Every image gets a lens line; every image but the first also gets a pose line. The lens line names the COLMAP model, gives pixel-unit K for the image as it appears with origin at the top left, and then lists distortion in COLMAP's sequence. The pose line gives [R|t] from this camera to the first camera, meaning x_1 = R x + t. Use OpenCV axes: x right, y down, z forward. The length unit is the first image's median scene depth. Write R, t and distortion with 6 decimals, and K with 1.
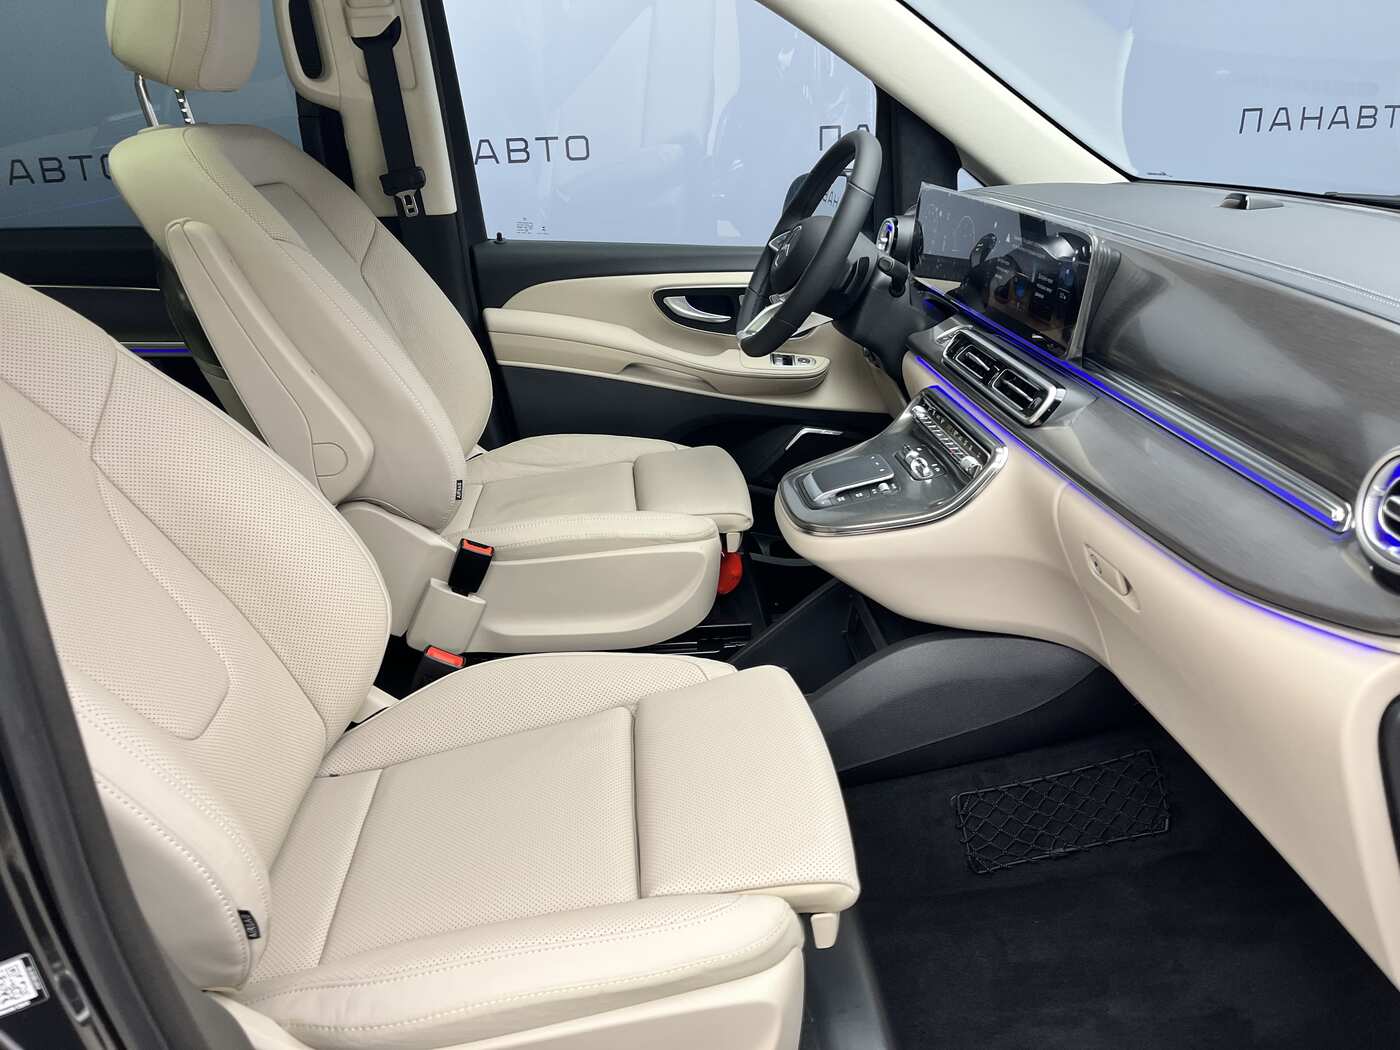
lens RADIAL K [[1063.3, 0, 700.0], [0, 1063.3, 525.0], [0, 0, 1]] dist [0.060922, -0.089483]
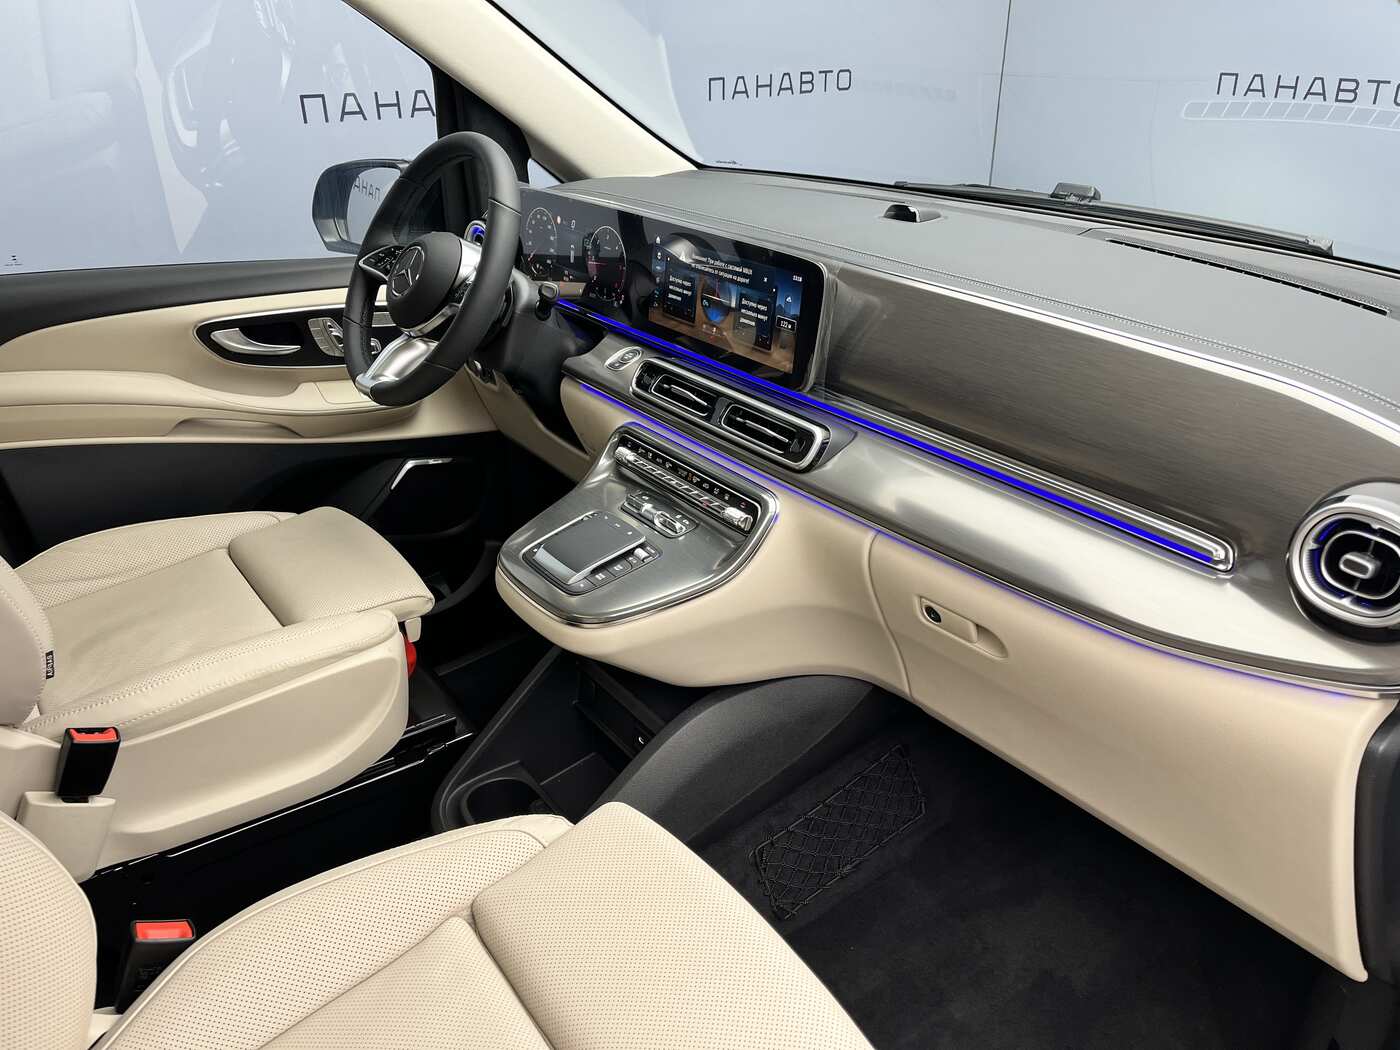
lens RADIAL K [[1063.3, 0, 700.0], [0, 1063.3, 525.0], [0, 0, 1]] dist [0.060922, -0.089483]
pose [[0.856410, -0.196592, 0.477402, -0.176212], [0.171616, 0.980485, 0.095897, -0.116539], [-0.486939, -0.000198, 0.873436, 0.167704]]
